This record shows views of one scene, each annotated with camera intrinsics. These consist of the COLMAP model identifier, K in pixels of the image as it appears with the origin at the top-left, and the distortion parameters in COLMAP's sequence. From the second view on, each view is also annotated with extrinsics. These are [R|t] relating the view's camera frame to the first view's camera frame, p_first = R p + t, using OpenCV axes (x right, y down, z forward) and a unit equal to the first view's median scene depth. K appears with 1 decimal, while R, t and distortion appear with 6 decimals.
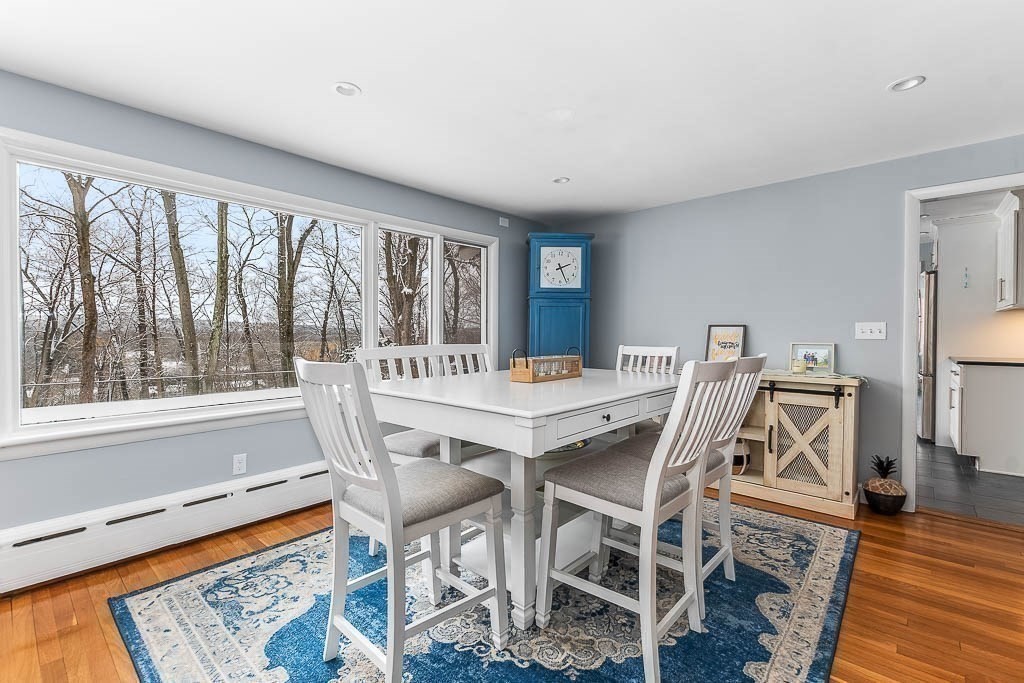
lens RADIAL K [[458.9, 0, 513.6], [0, 458.9, 337.0], [0, 0, 1]] dist [-0.003196, -0.001189]
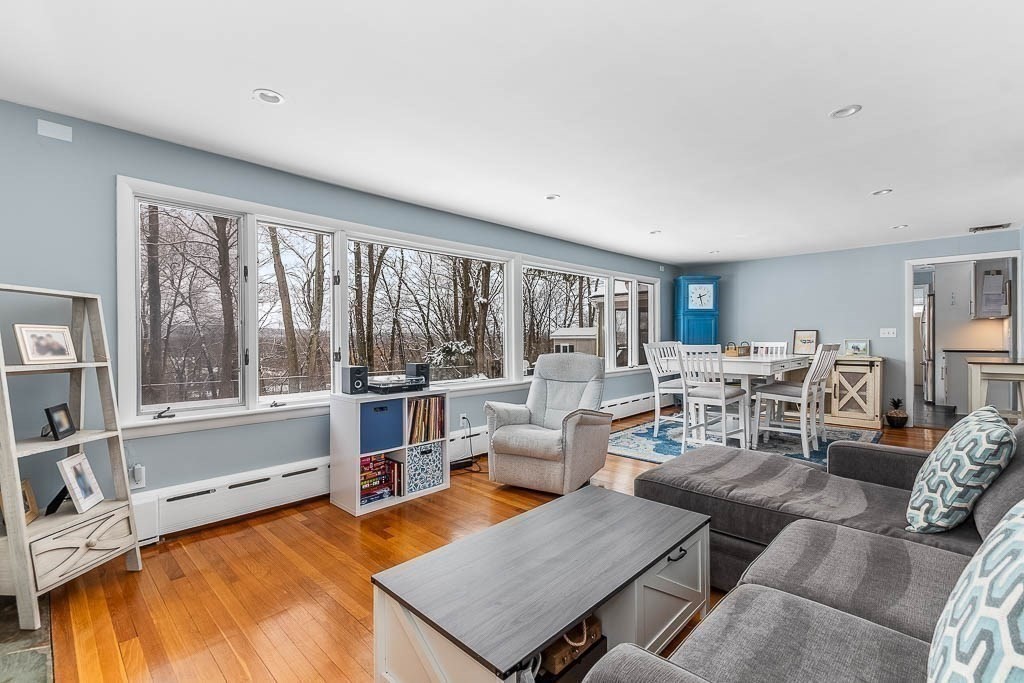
lens RADIAL K [[456.3, 0, 525.3], [0, 456.3, 336.9], [0, 0, 1]] dist [-0.002168, -0.000295]
pose [[0.999493, -0.008539, -0.030668, -0.533395], [0.008280, 0.999929, -0.008561, 0.005081], [0.030739, 0.008303, 0.999493, -0.746624]]
